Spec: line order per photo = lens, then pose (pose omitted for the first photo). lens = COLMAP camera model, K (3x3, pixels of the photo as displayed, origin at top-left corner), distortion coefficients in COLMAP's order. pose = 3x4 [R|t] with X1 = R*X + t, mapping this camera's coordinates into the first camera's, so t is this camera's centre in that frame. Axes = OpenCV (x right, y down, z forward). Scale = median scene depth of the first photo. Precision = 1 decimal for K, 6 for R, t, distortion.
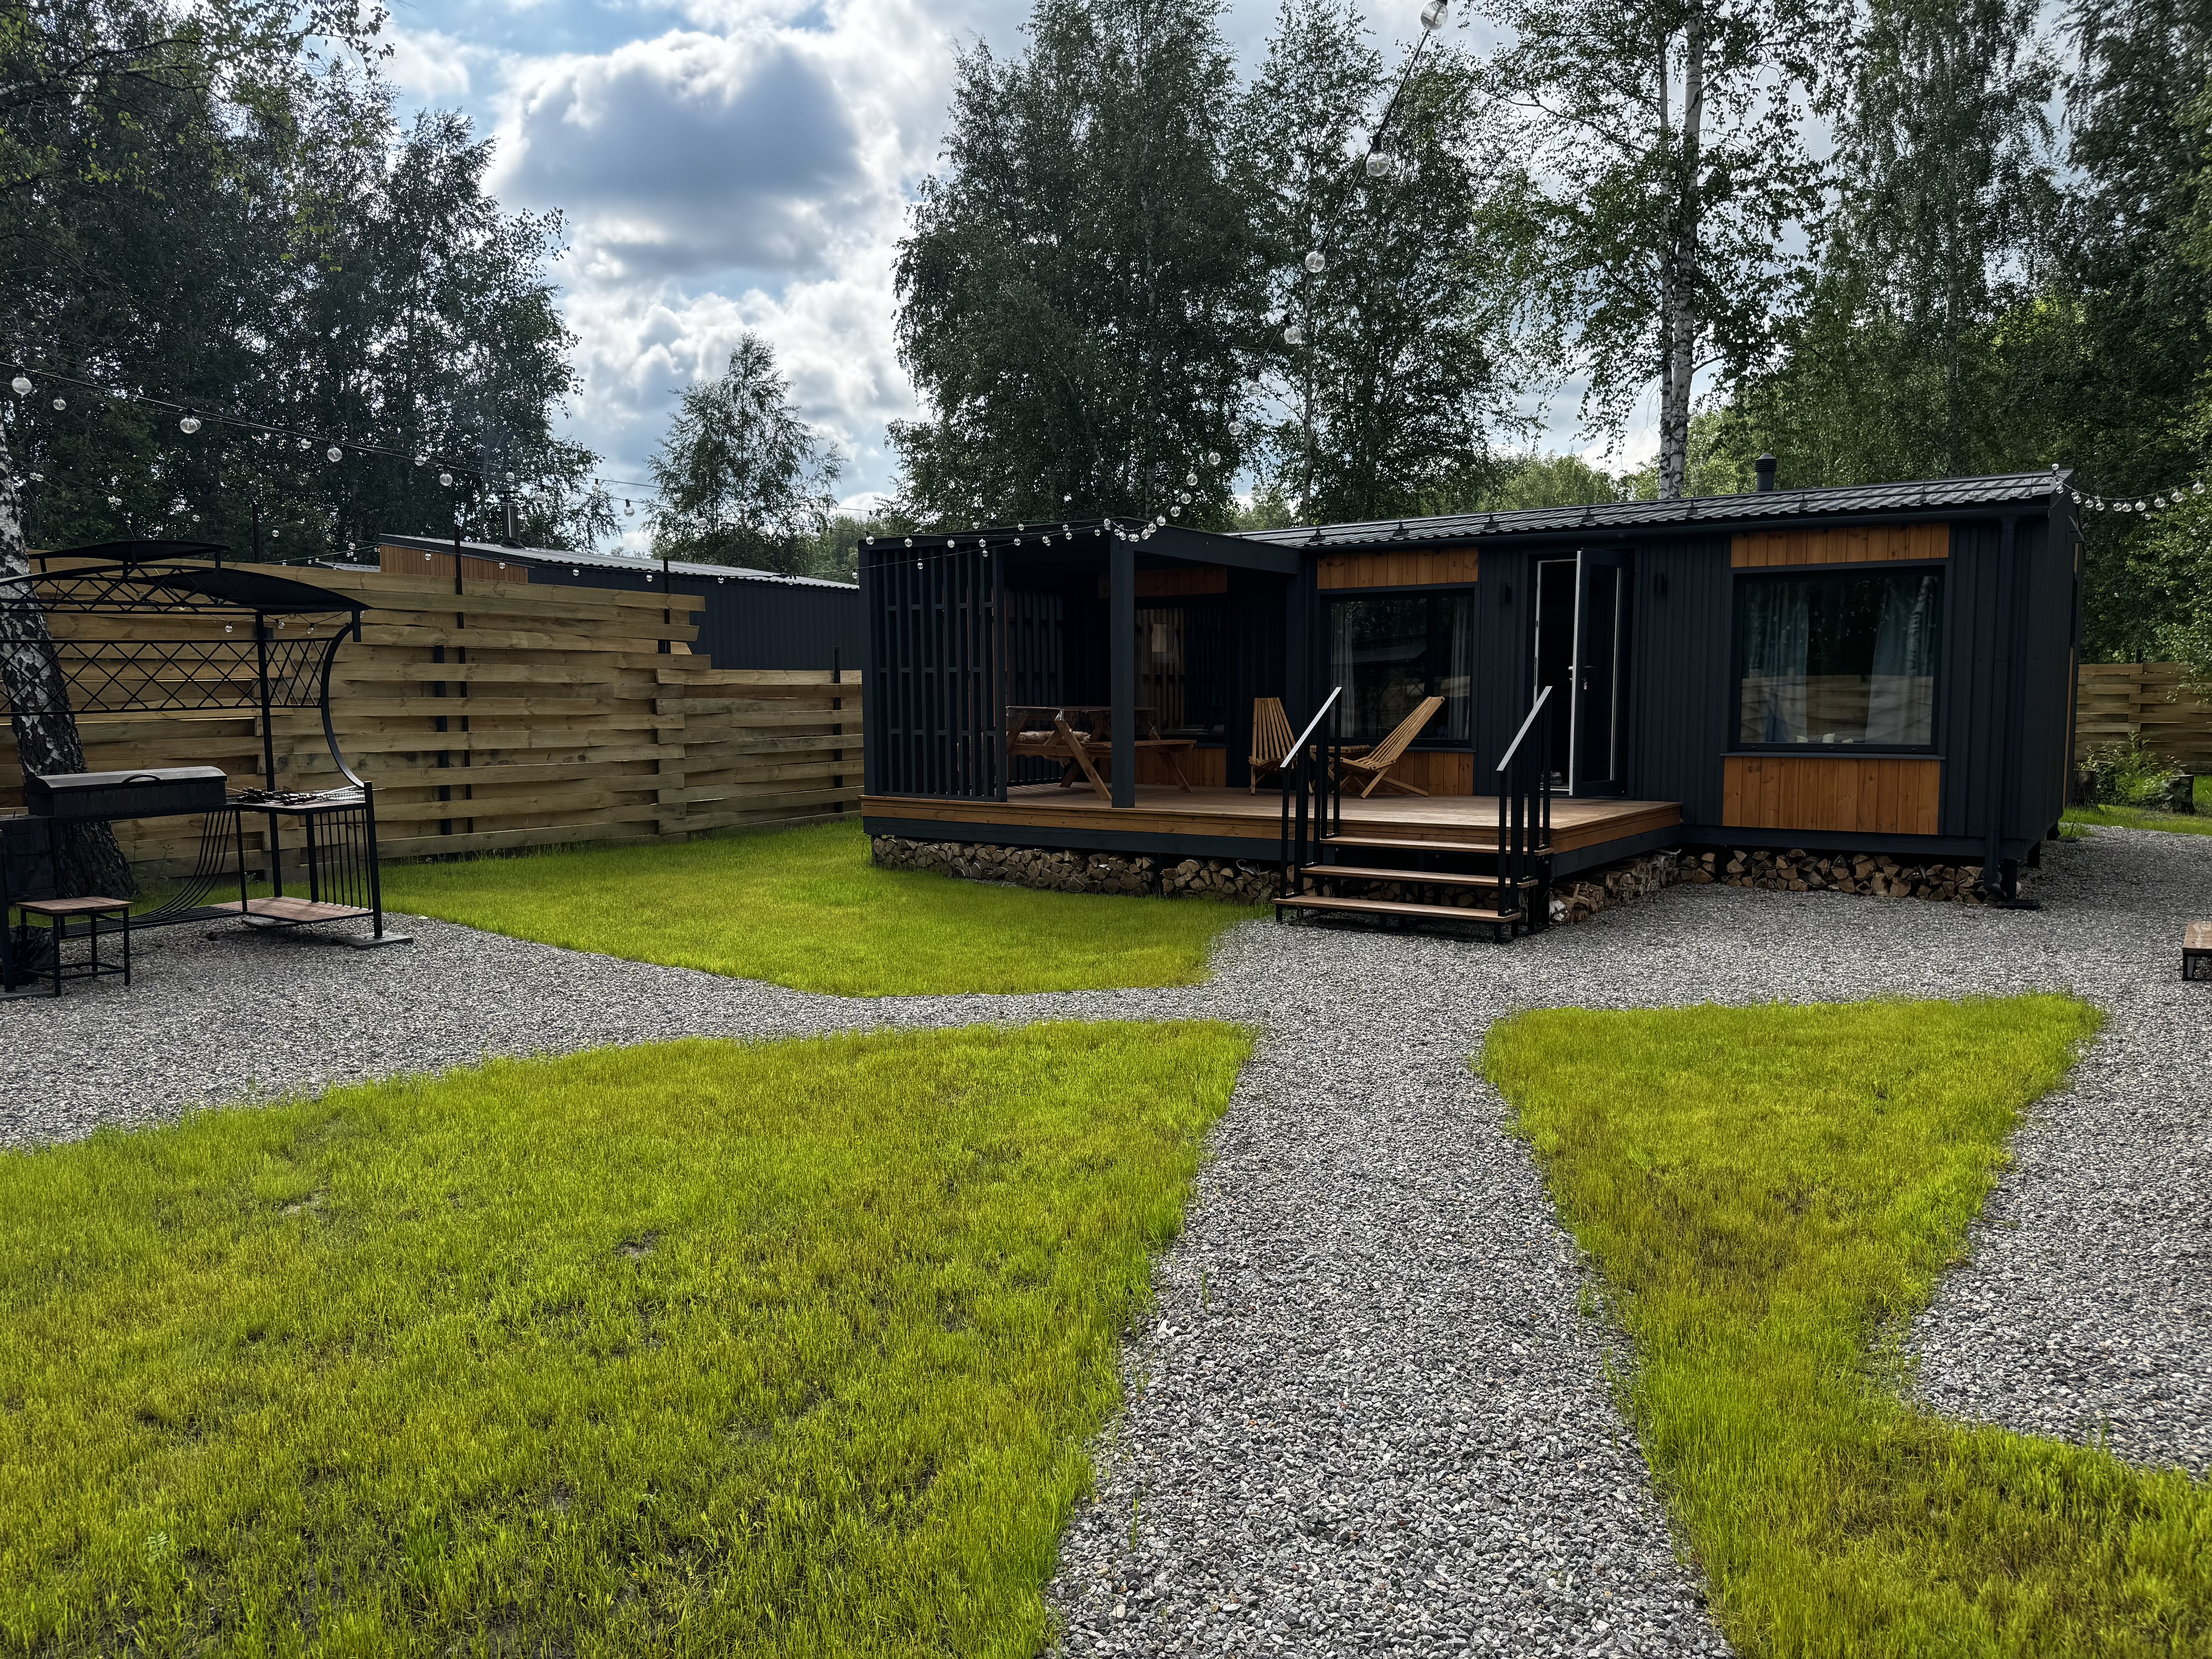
lens RADIAL K [[1543.6, 0, 1099.8], [0, 1543.6, 833.8], [0, 0, 1]] dist [0.080837, -0.098402]
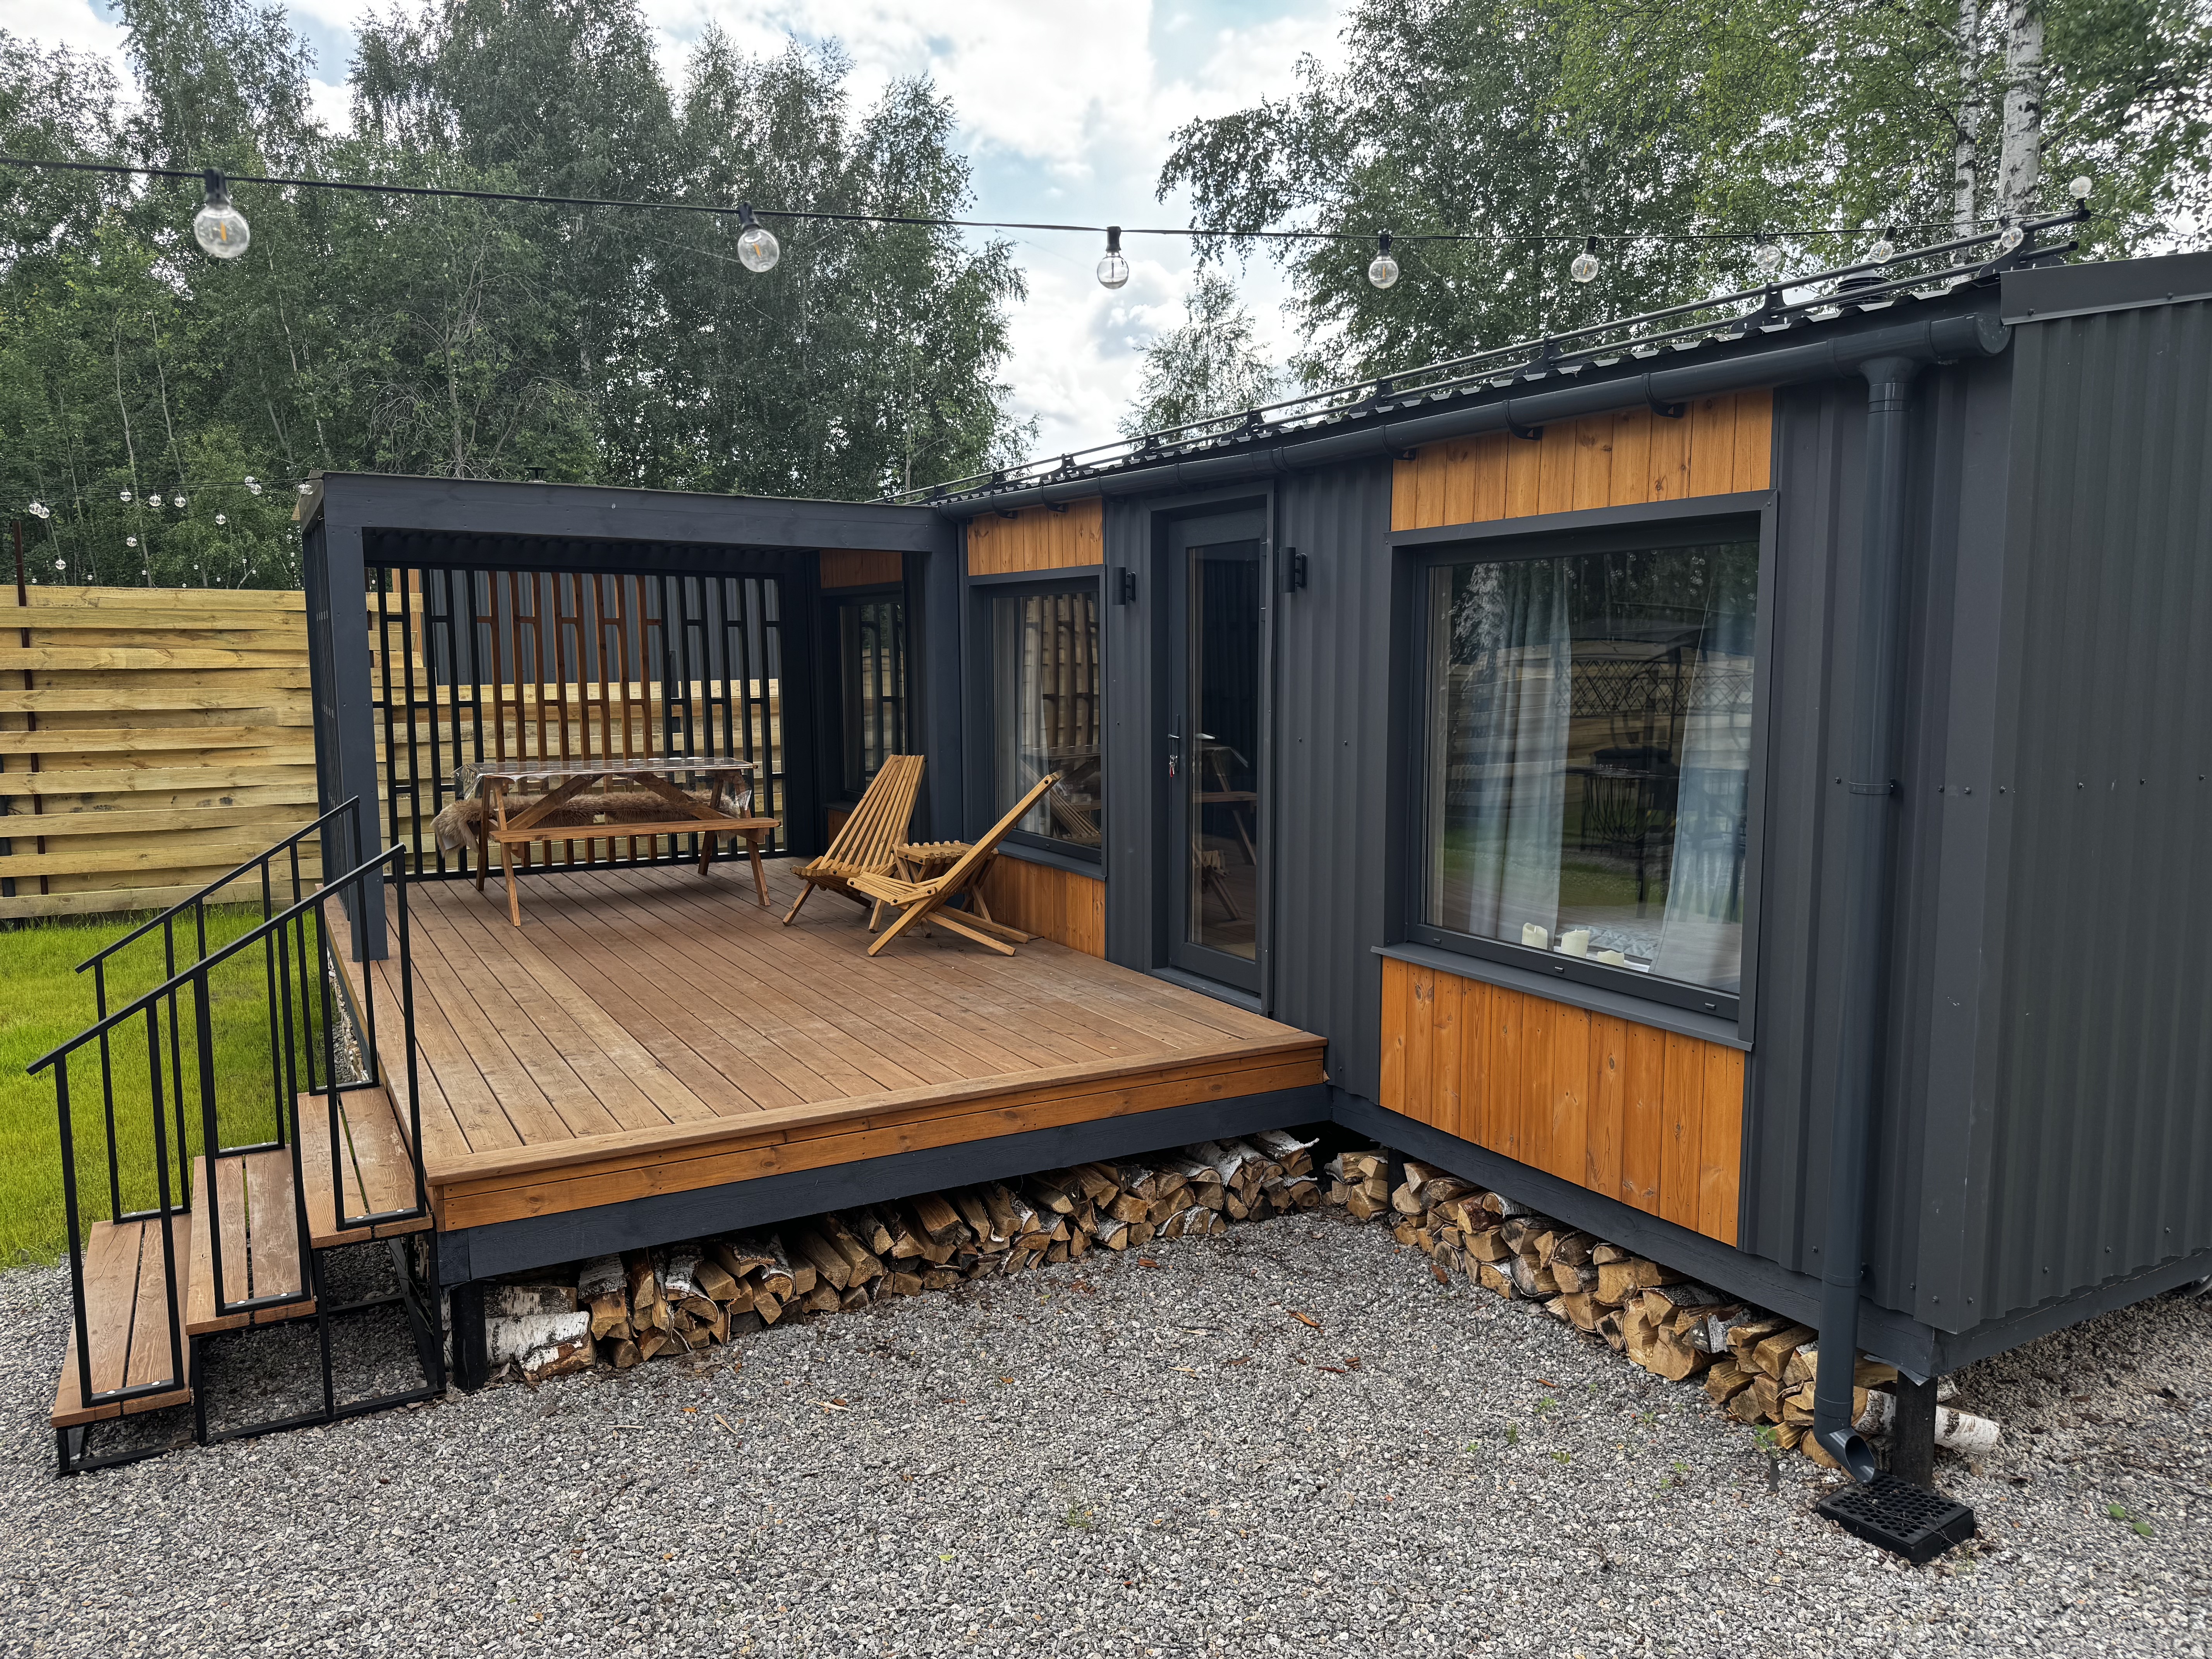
lens RADIAL K [[1543.6, 0, 1099.8], [0, 1543.6, 833.8], [0, 0, 1]] dist [0.080837, -0.098402]
pose [[0.896497, 0.052222, -0.439962, 0.520845], [-0.038300, 0.998446, 0.040470, -0.098706], [0.441392, -0.019431, 0.897104, 0.566110]]
